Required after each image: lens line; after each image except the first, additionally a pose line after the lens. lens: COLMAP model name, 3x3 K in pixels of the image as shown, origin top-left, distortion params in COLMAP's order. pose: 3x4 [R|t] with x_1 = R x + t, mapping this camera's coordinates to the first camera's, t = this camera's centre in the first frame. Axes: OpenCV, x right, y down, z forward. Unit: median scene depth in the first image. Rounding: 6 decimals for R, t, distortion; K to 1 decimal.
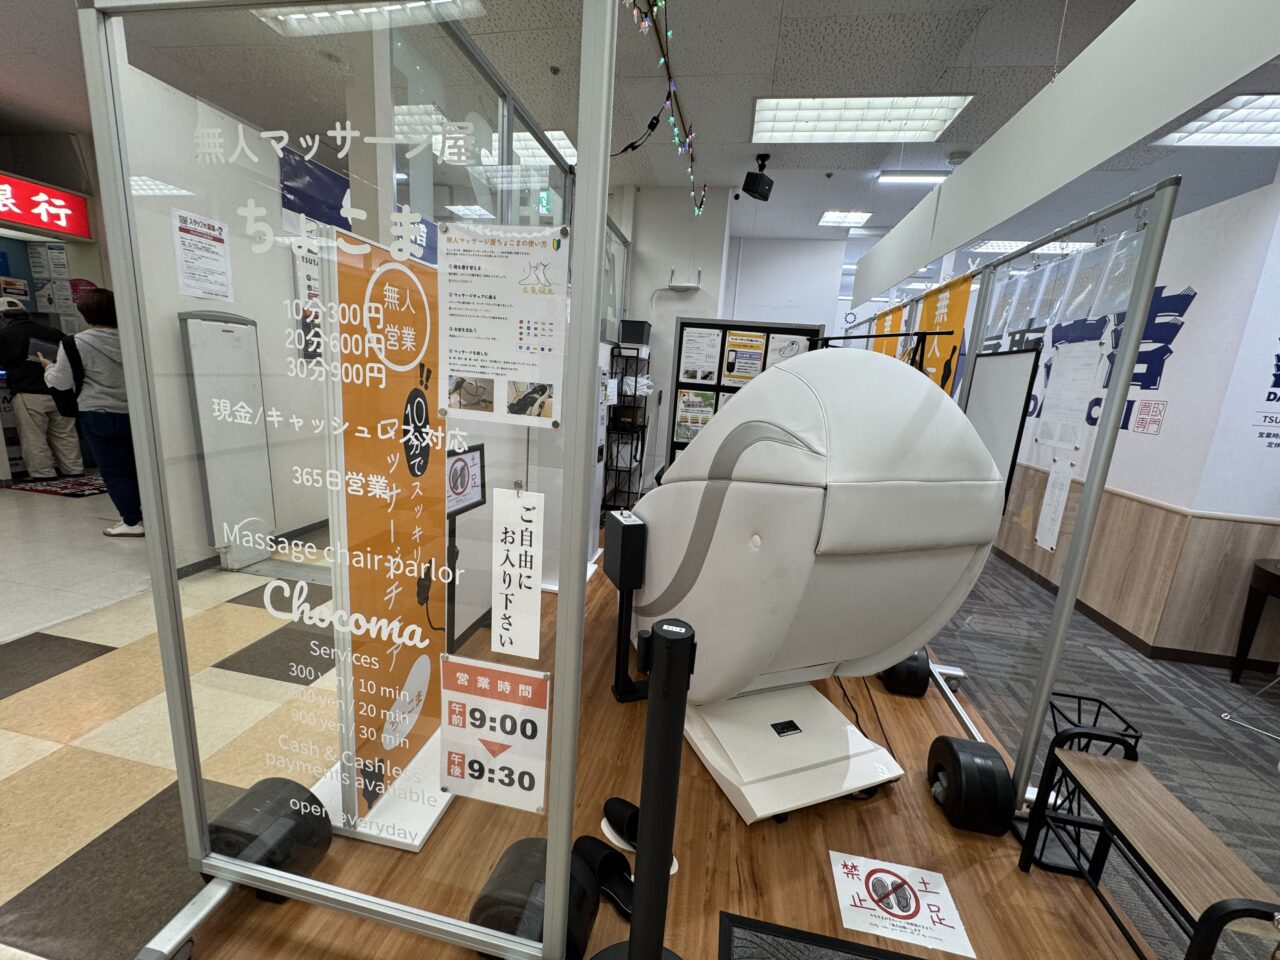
lens RADIAL K [[521.8, 0, 643.1], [0, 521.8, 475.1], [0, 0, 1]] dist [-0.001084, -0.000046]
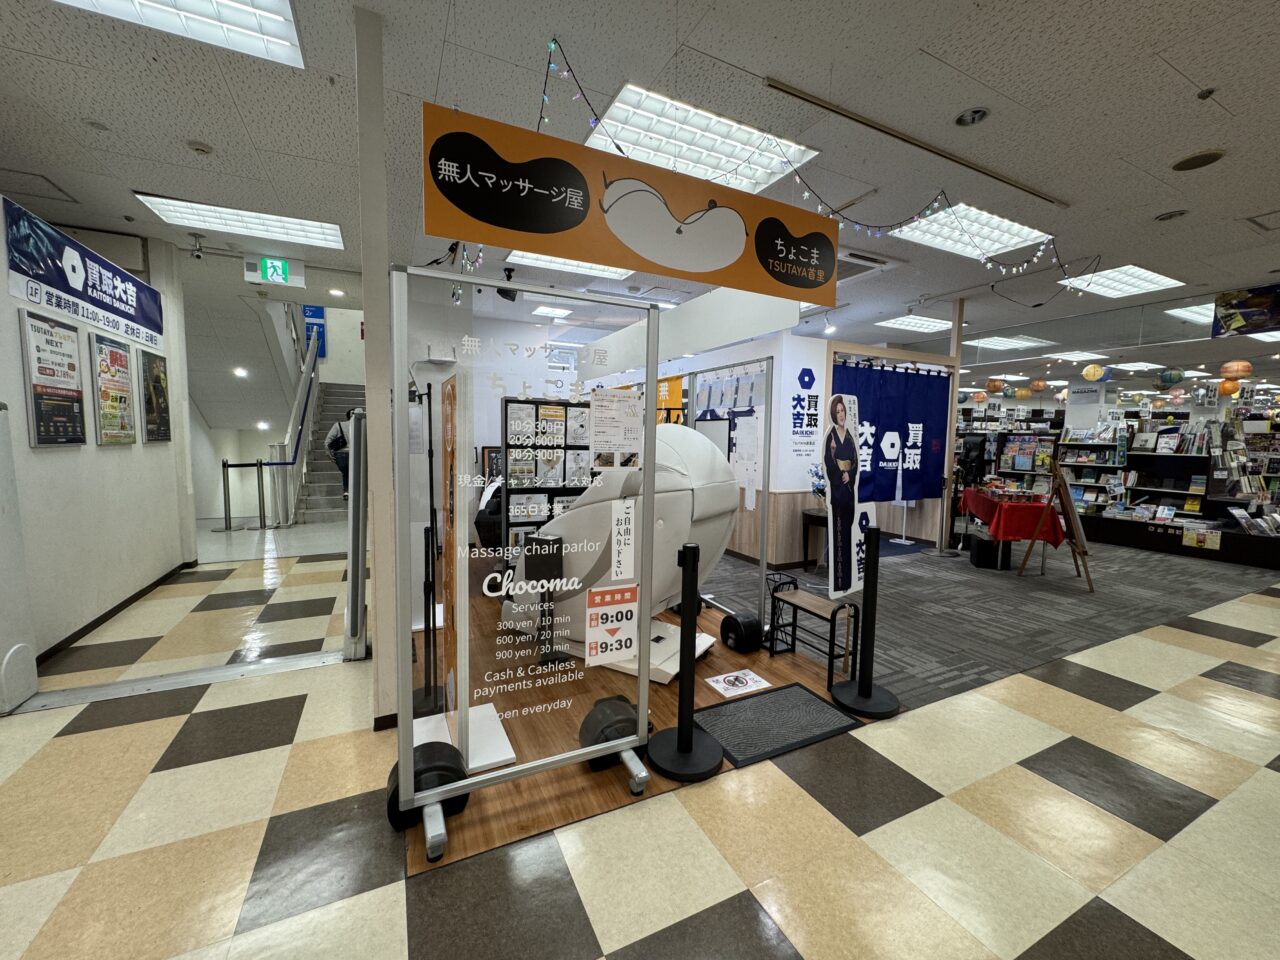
lens RADIAL K [[578.7, 0, 642.6], [0, 578.7, 466.5], [0, 0, 1]] dist [-0.003898, -0.000205]
pose [[0.778652, -0.089921, 0.620979, -1.290743], [0.156597, 0.986210, -0.053550, 0.024669], [-0.607601, 0.138940, 0.781996, -0.772318]]
